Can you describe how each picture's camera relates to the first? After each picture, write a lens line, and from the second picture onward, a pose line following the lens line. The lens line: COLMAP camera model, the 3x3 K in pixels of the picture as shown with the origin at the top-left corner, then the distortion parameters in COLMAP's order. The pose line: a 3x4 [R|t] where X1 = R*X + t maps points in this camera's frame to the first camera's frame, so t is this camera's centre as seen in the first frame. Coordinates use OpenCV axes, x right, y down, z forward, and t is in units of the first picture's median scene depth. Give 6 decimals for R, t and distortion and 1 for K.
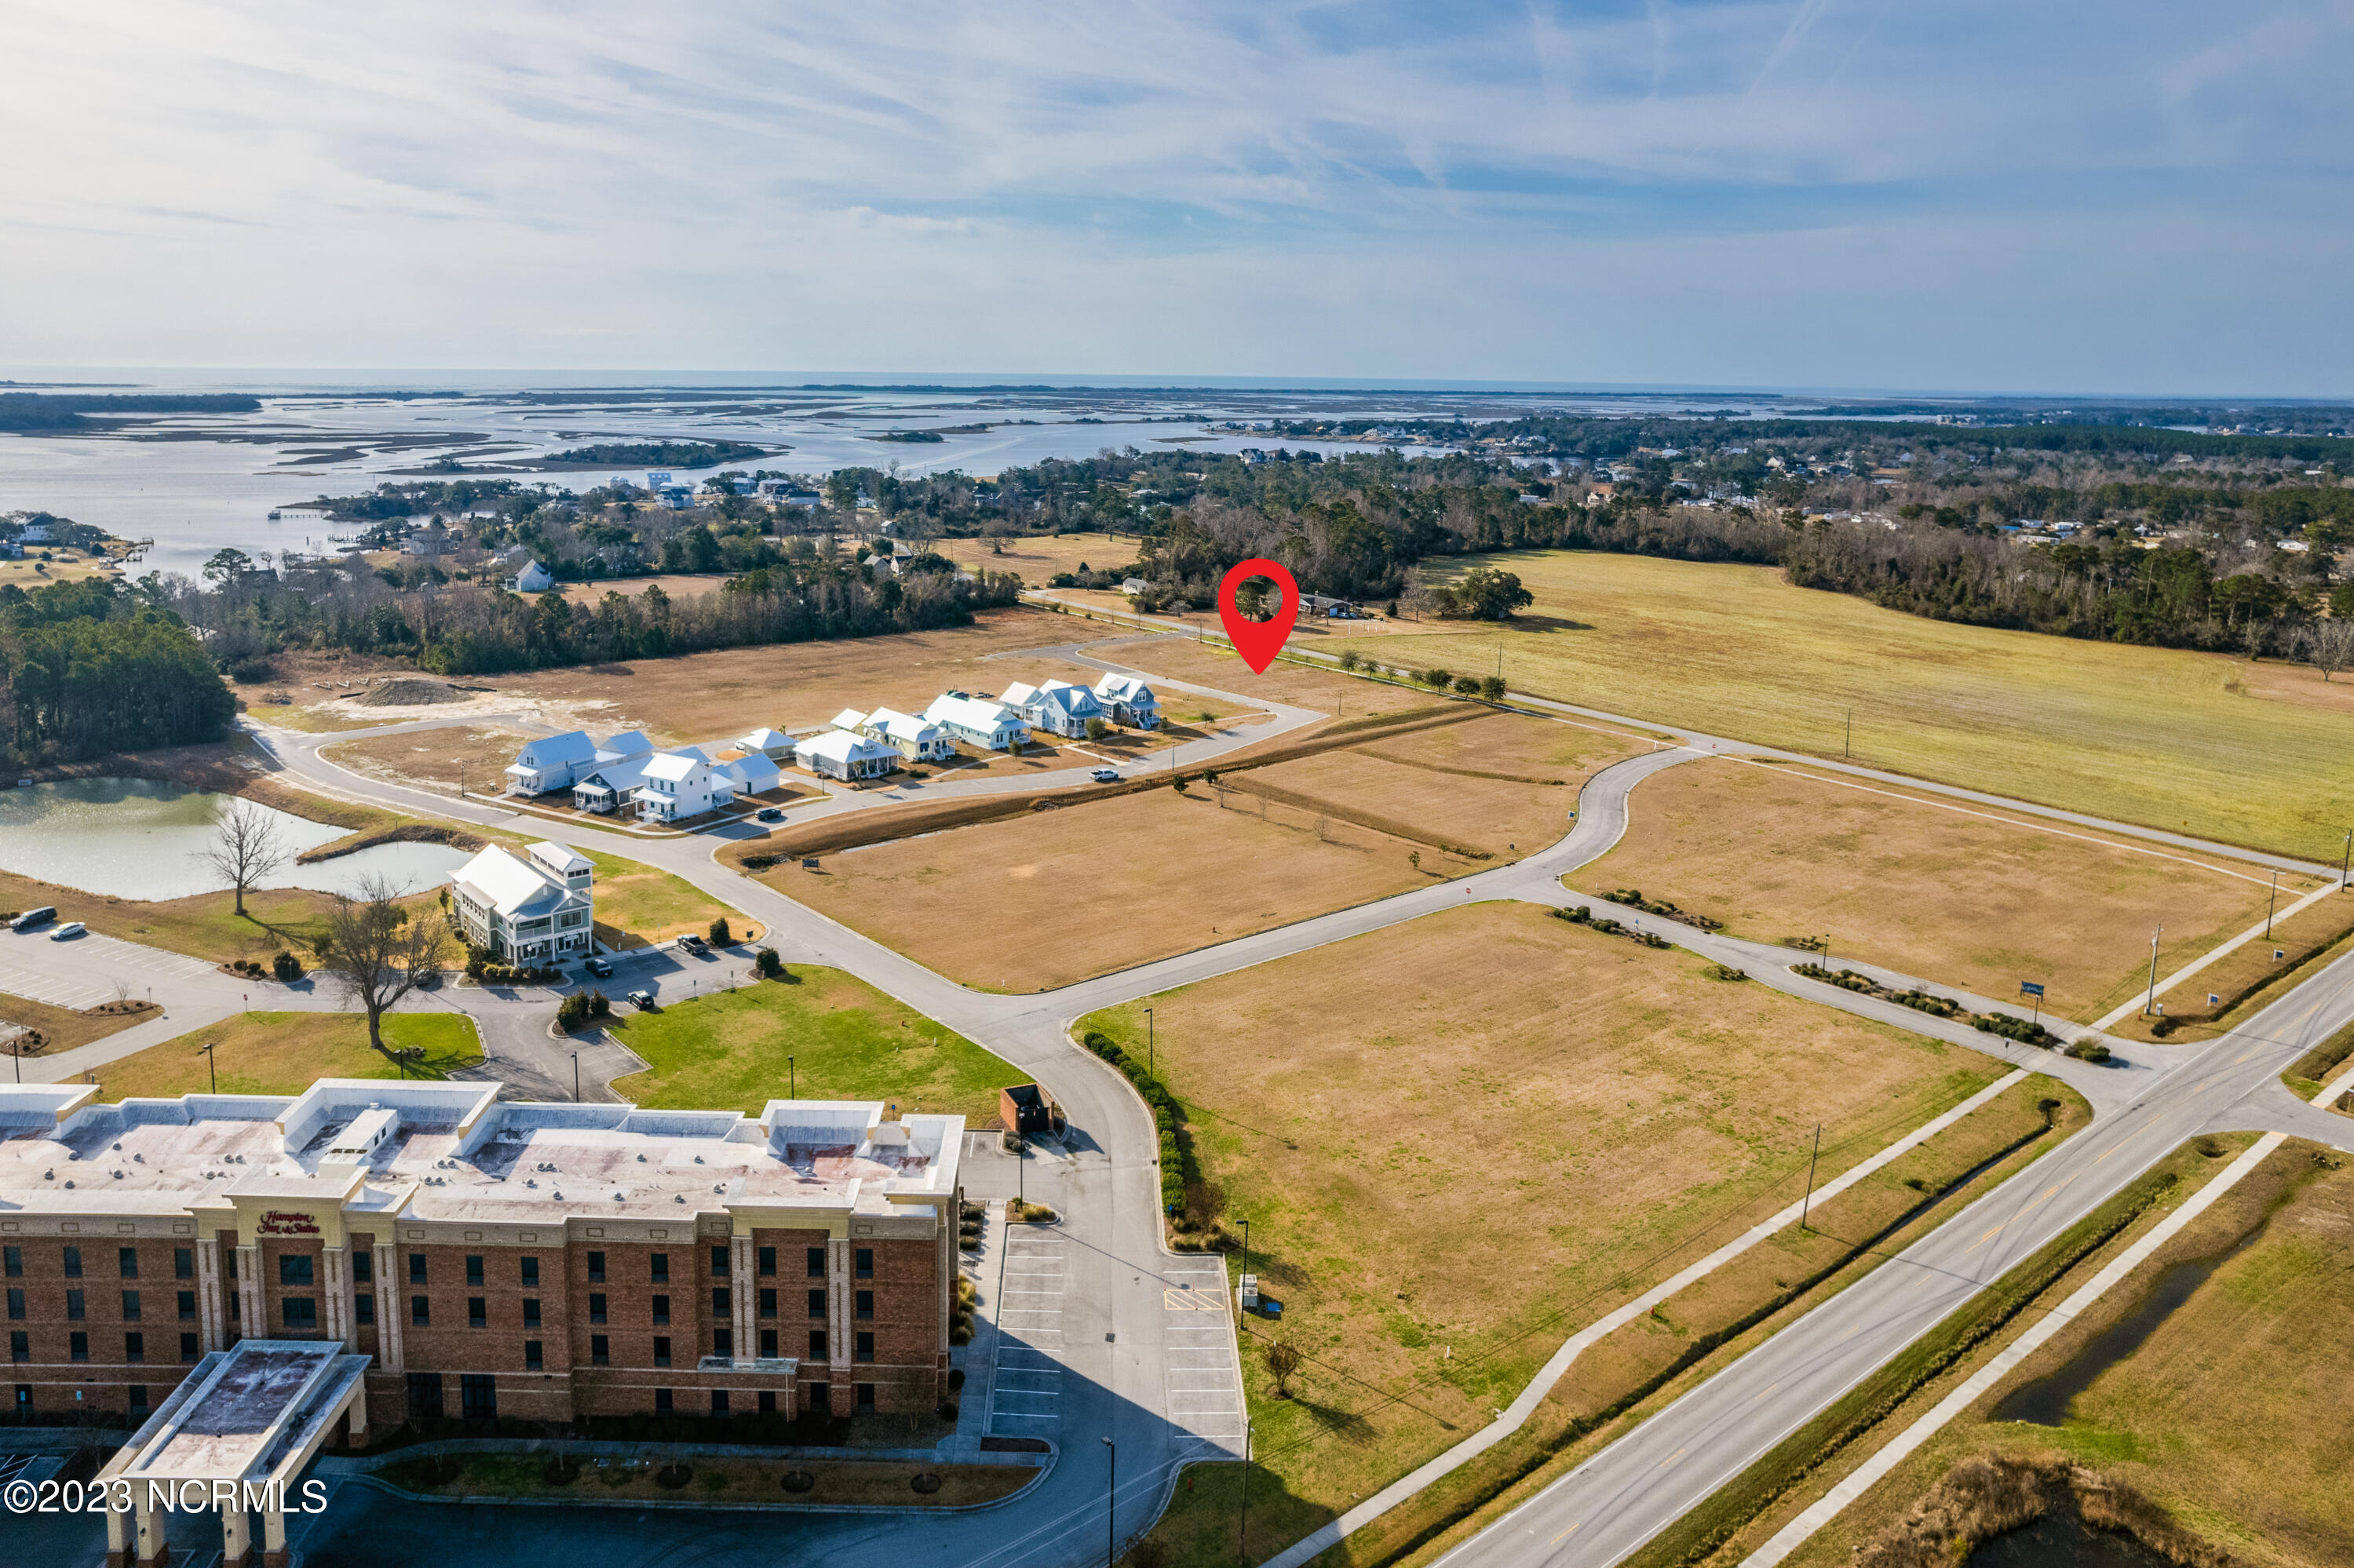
lens RADIAL K [[1766.7, 0, 1043.0], [0, 1766.7, 783.0], [0, 0, 1]] dist [-0.020982, 0.000216]
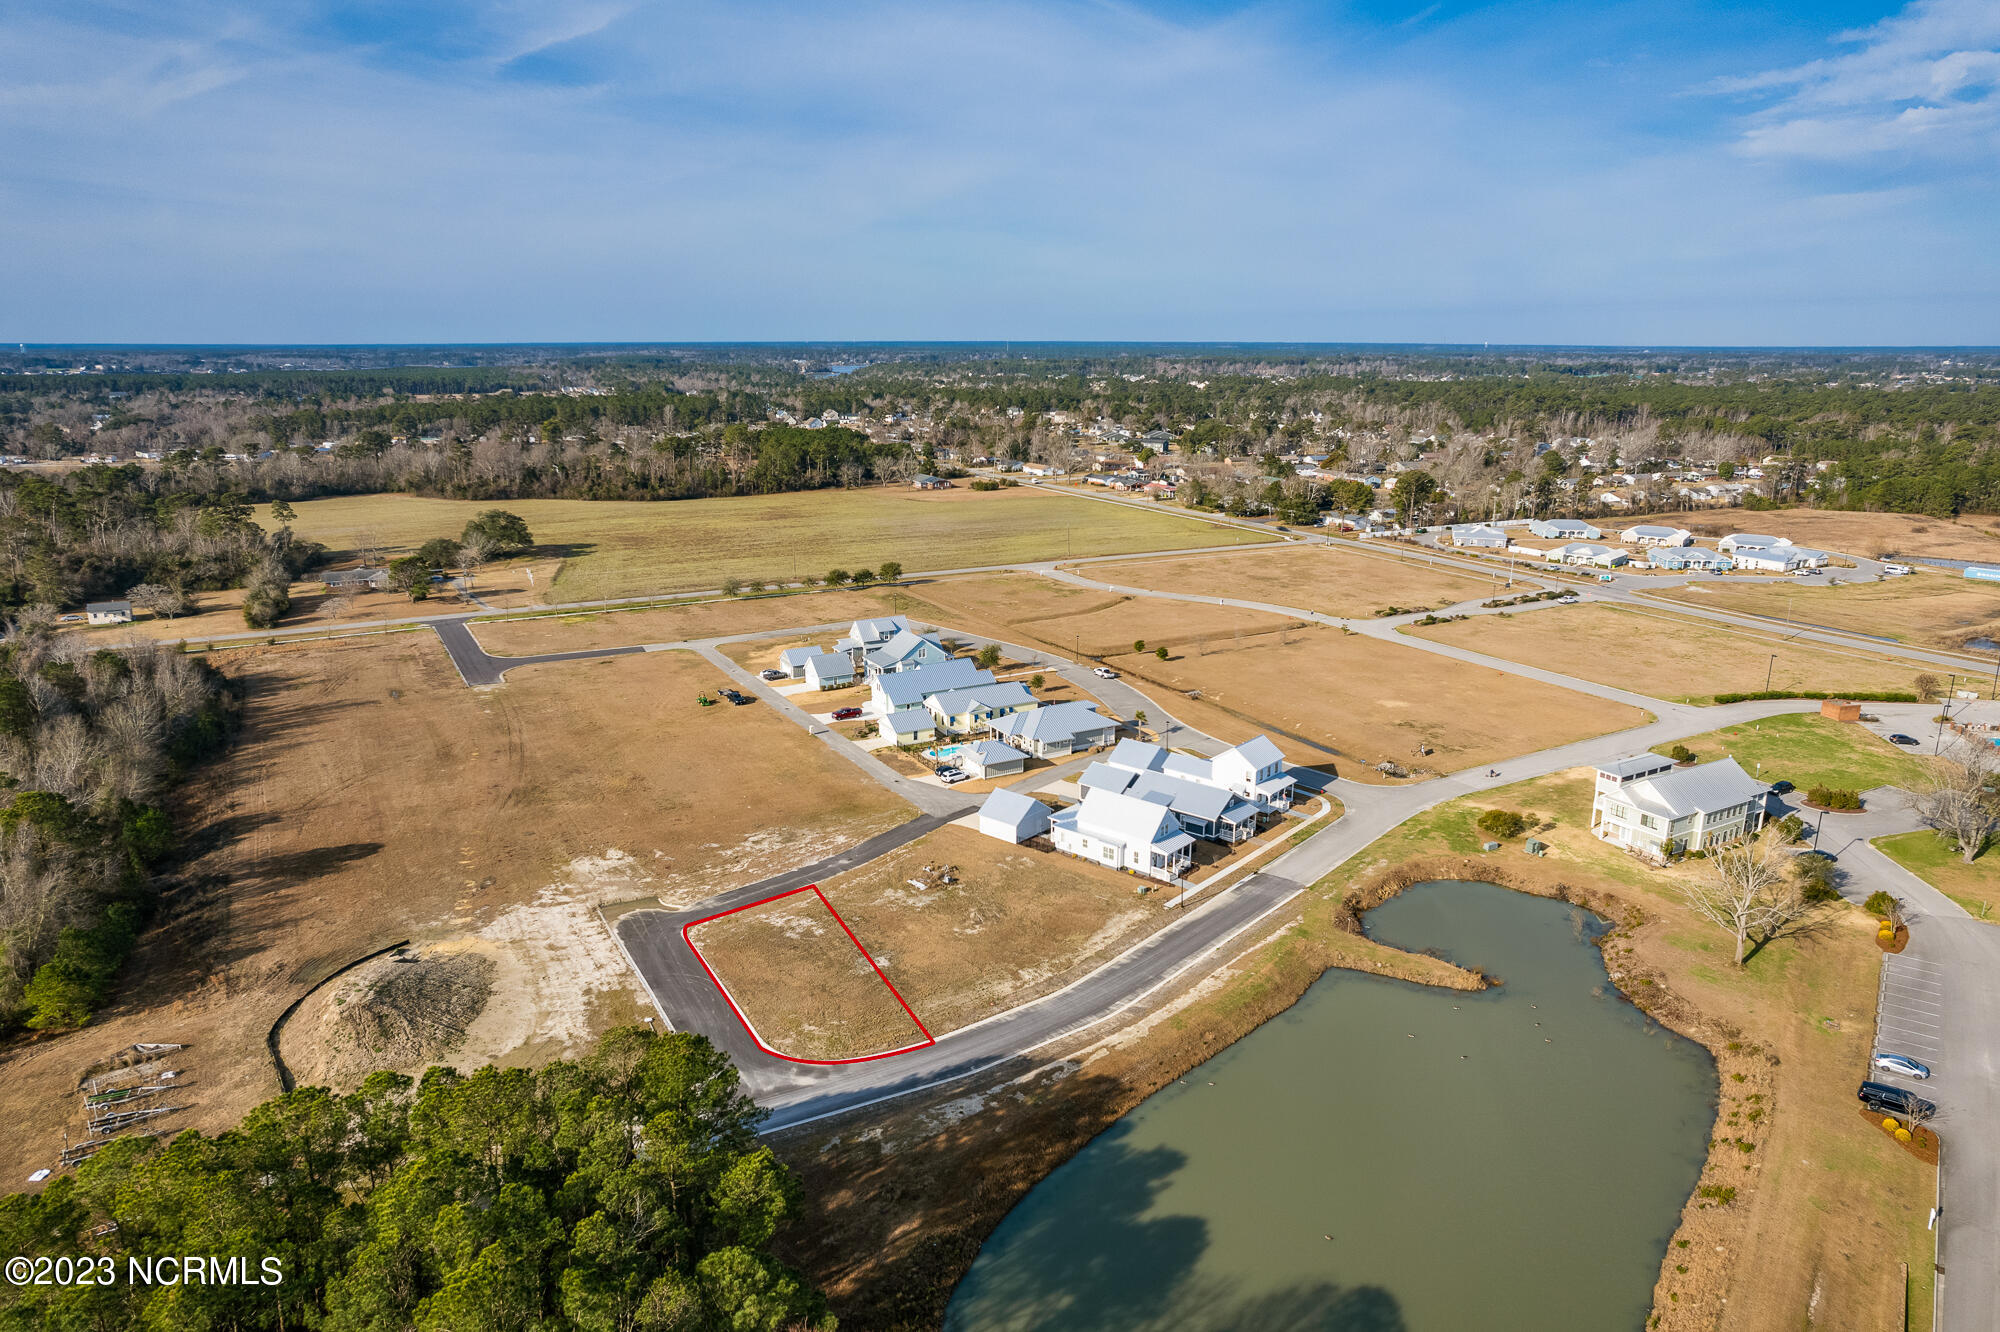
lens RADIAL K [[1288.2, 0, 1000.8], [0, 1288.2, 631.4], [0, 0, 1]] dist [-0.063377, 0.078663]
pose [[0.116144, -0.234656, 0.965115, -0.474476], [0.230036, 0.951626, 0.203693, -0.131750], [-0.966227, 0.198354, 0.164505, 0.533230]]
